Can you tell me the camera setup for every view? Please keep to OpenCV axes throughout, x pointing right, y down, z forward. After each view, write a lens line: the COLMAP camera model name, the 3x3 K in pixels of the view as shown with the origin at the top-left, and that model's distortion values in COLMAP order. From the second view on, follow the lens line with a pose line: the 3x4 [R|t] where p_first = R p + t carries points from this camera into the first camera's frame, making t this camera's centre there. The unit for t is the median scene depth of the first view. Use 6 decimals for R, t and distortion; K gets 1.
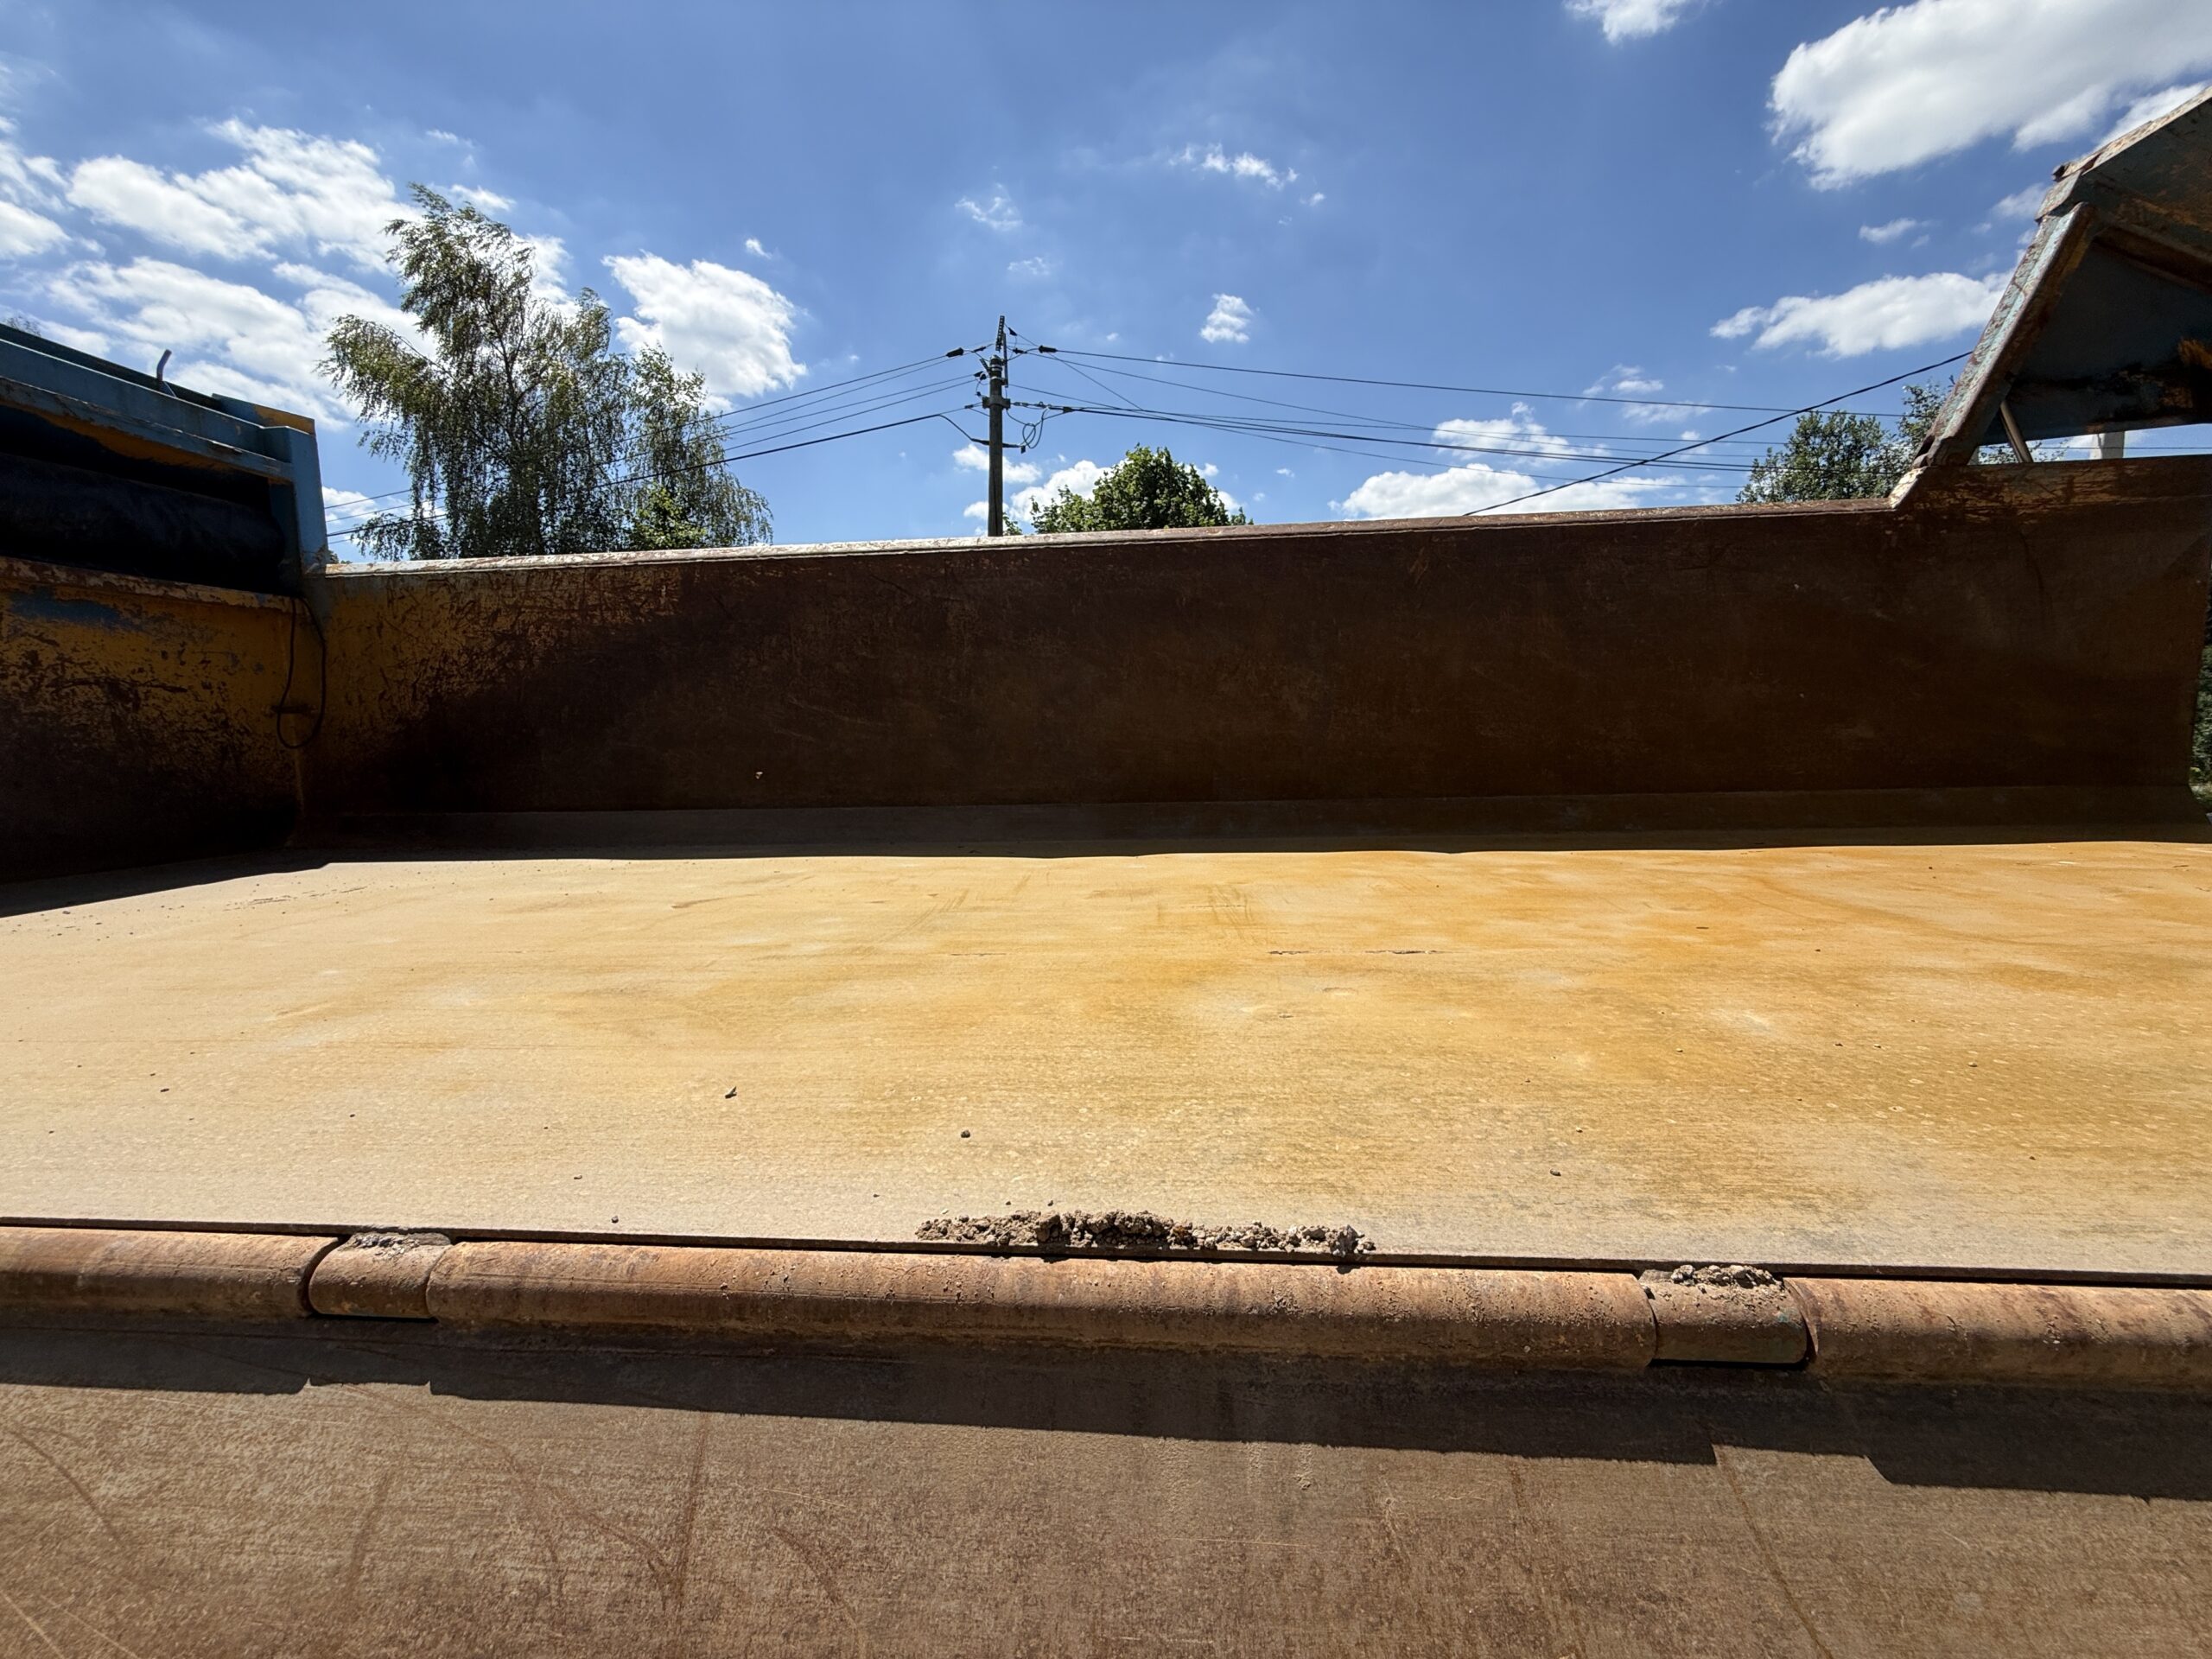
lens RADIAL K [[887.6, 0, 1097.0], [0, 887.6, 822.9], [0, 0, 1]] dist [-0.000276, -0.000231]
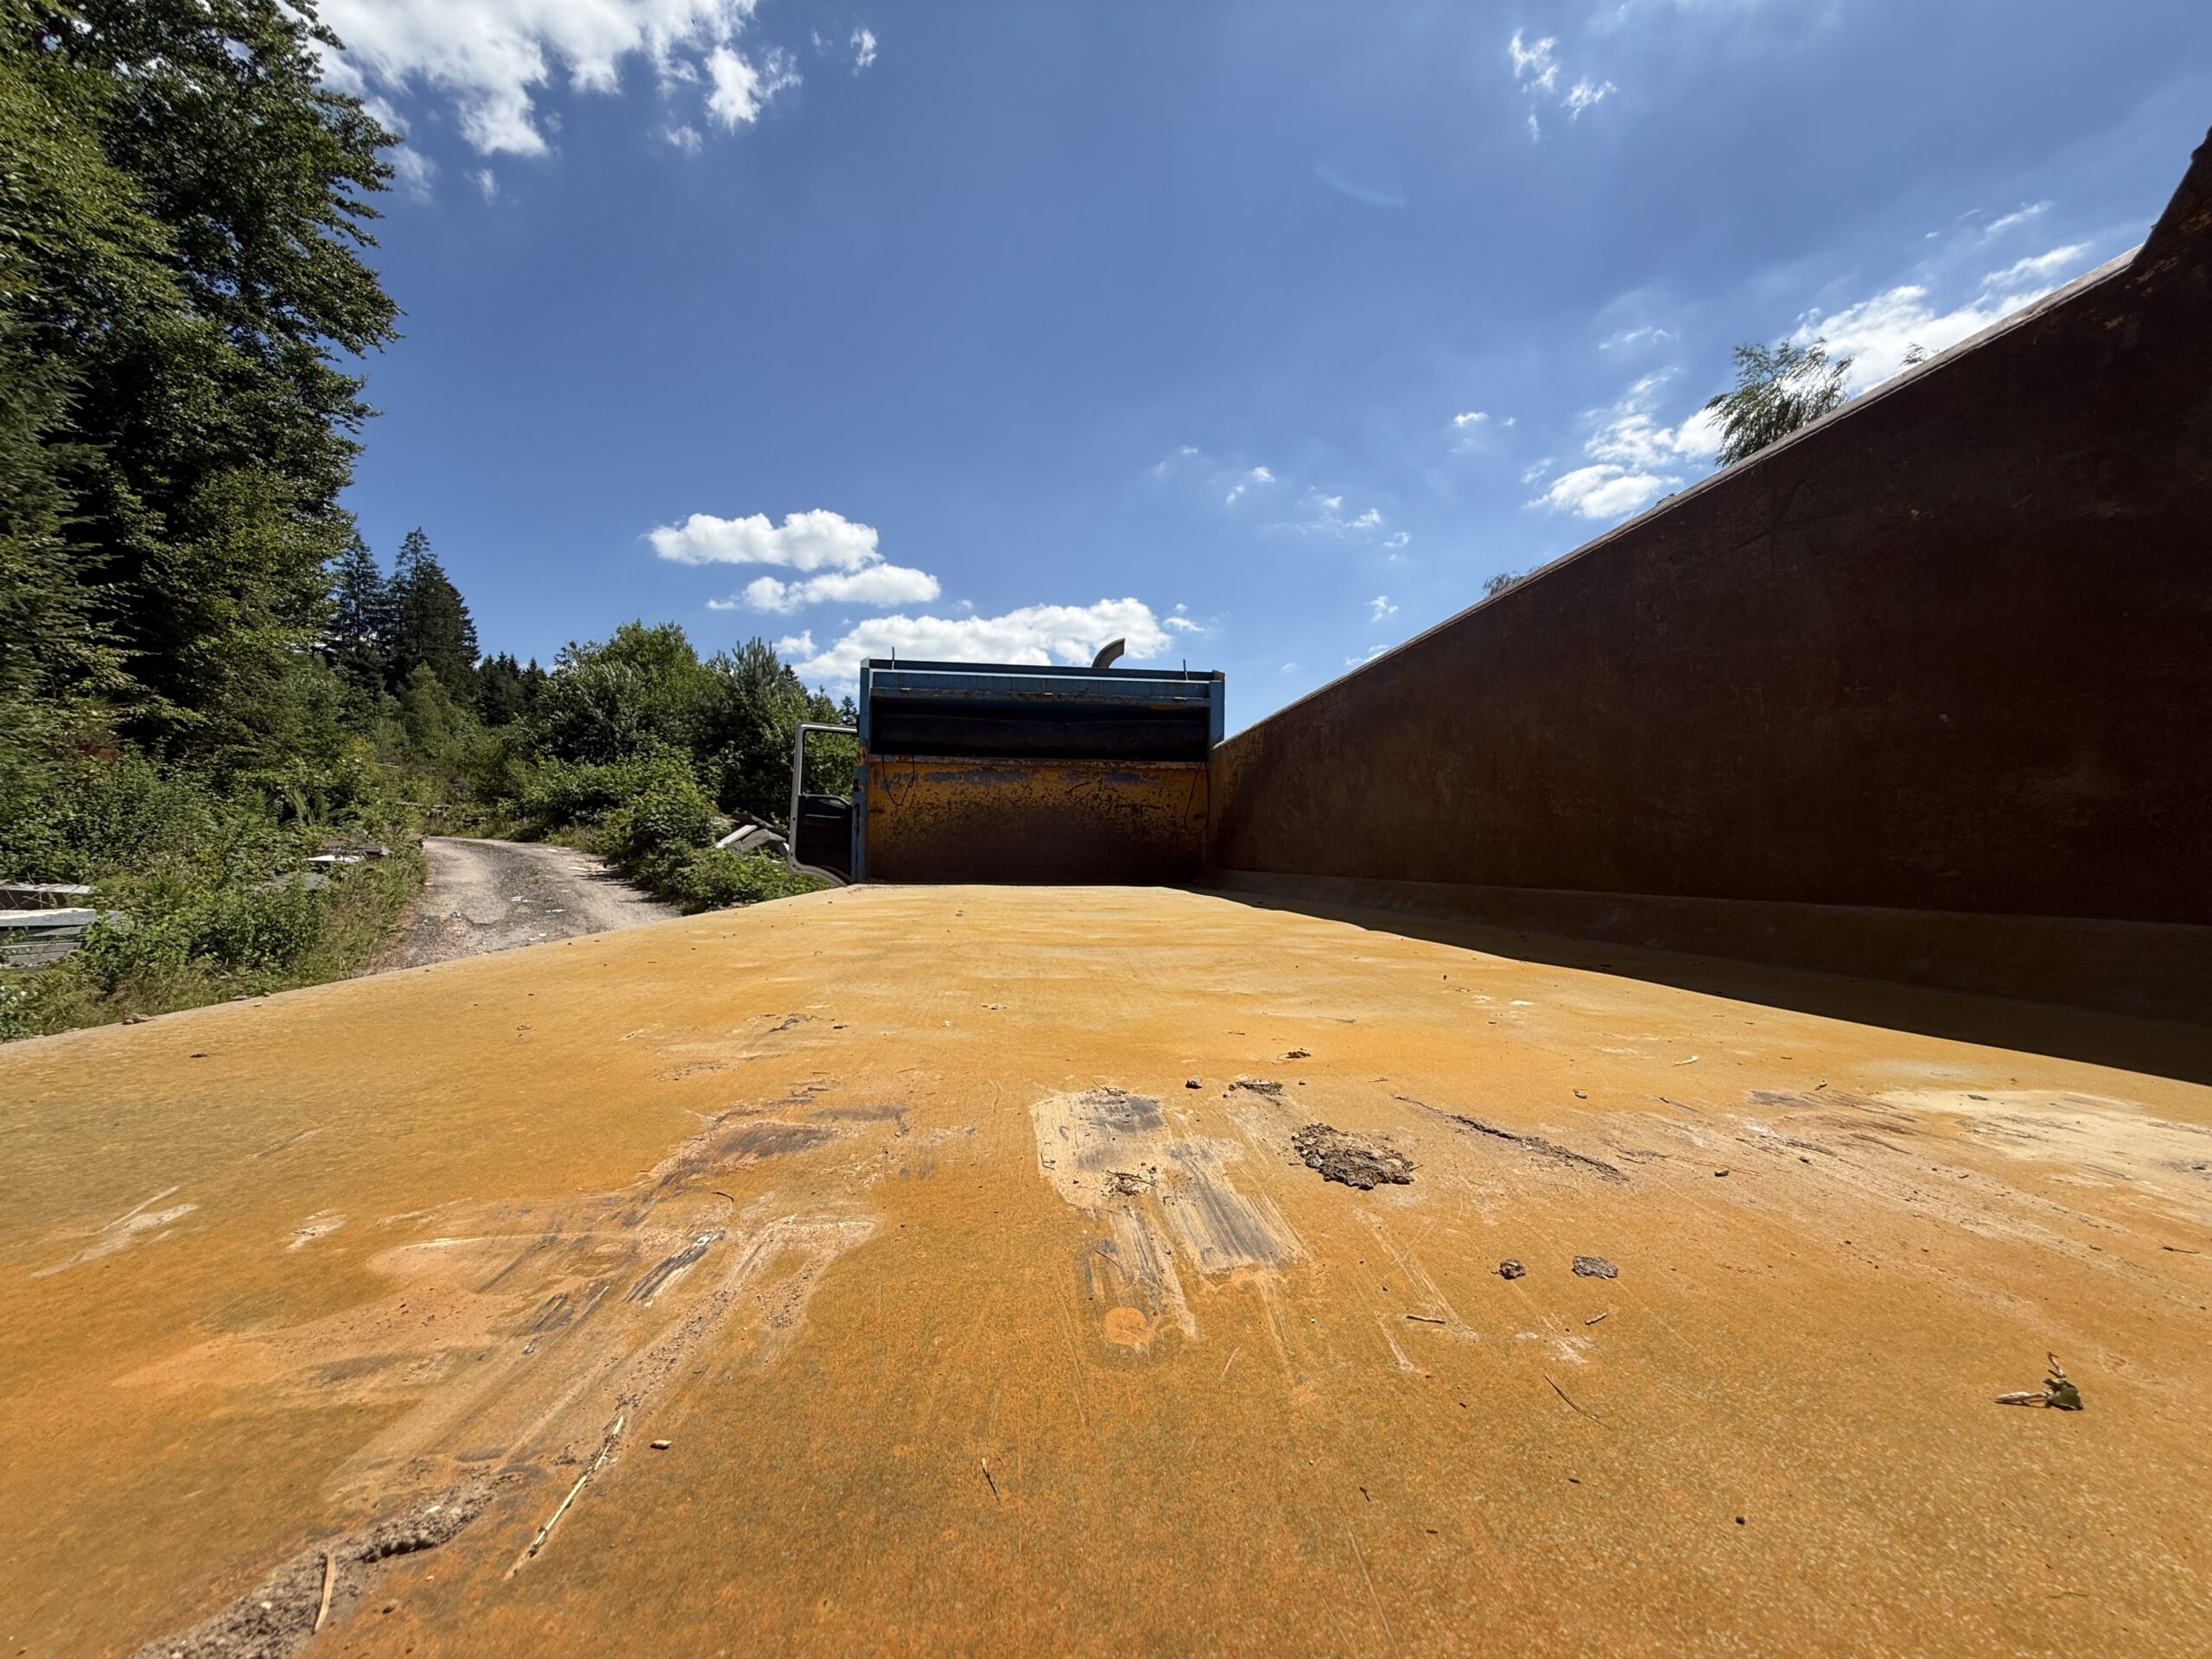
lens RADIAL K [[882.1, 0, 1095.7], [0, 882.1, 838.3], [0, 0, 1]] dist [0.000225, -0.000025]
pose [[0.185615, 0.002611, -0.982619, 1.164293], [-0.116078, 0.993053, -0.019288, -0.011132], [0.975742, 0.117641, 0.184628, 0.442615]]
